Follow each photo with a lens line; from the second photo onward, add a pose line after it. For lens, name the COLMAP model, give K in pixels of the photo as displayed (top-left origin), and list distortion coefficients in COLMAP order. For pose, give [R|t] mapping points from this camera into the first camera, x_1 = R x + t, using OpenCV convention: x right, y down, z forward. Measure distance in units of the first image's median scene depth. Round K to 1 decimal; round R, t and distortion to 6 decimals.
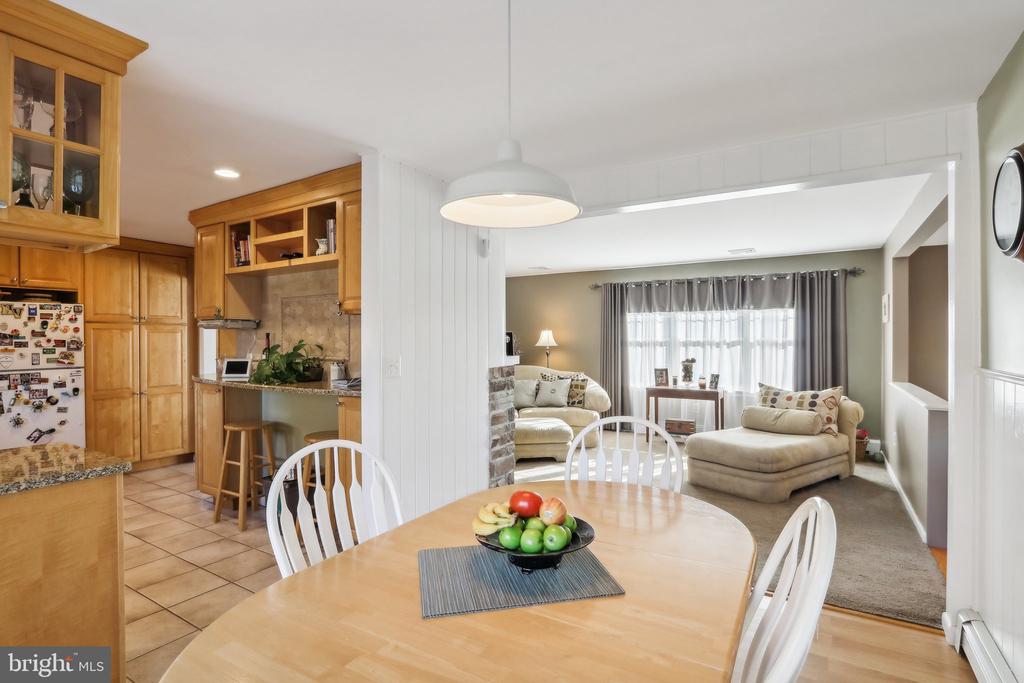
lens RADIAL K [[501.4, 0, 516.1], [0, 501.4, 340.4], [0, 0, 1]] dist [-0.011682, 0.000370]
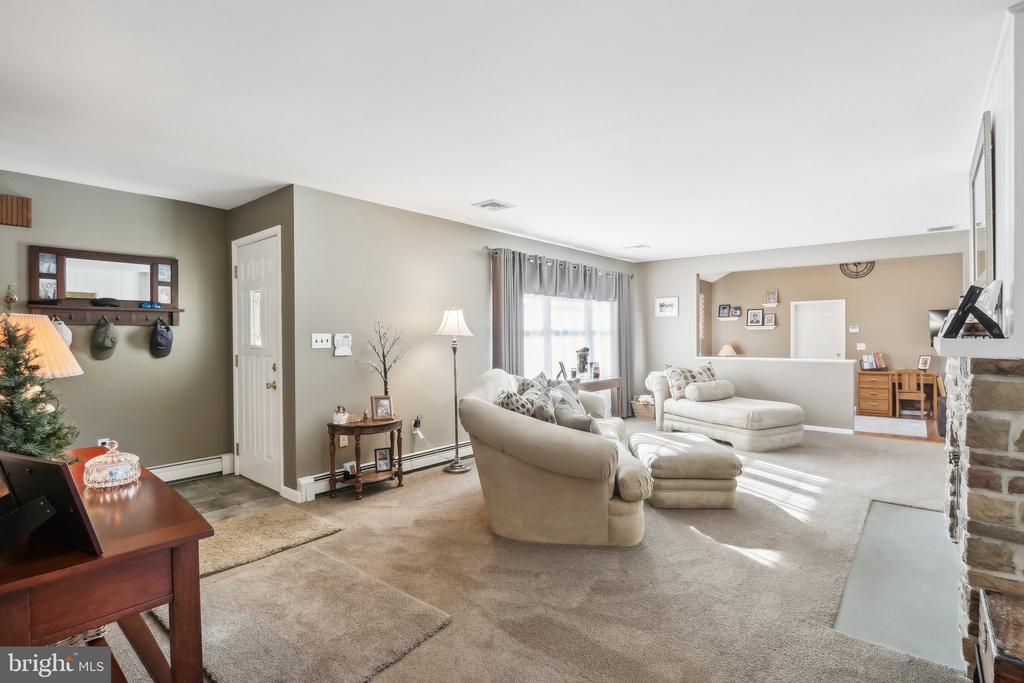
lens RADIAL K [[491.8, 0, 512.0], [0, 491.8, 341.5], [0, 0, 1]] dist [-0.015658, 0.000332]
pose [[0.141139, -0.015118, 0.989874, -0.878175], [0.007911, 0.999869, 0.014143, 0.013703], [-0.989958, 0.005834, 0.141240, 1.528283]]
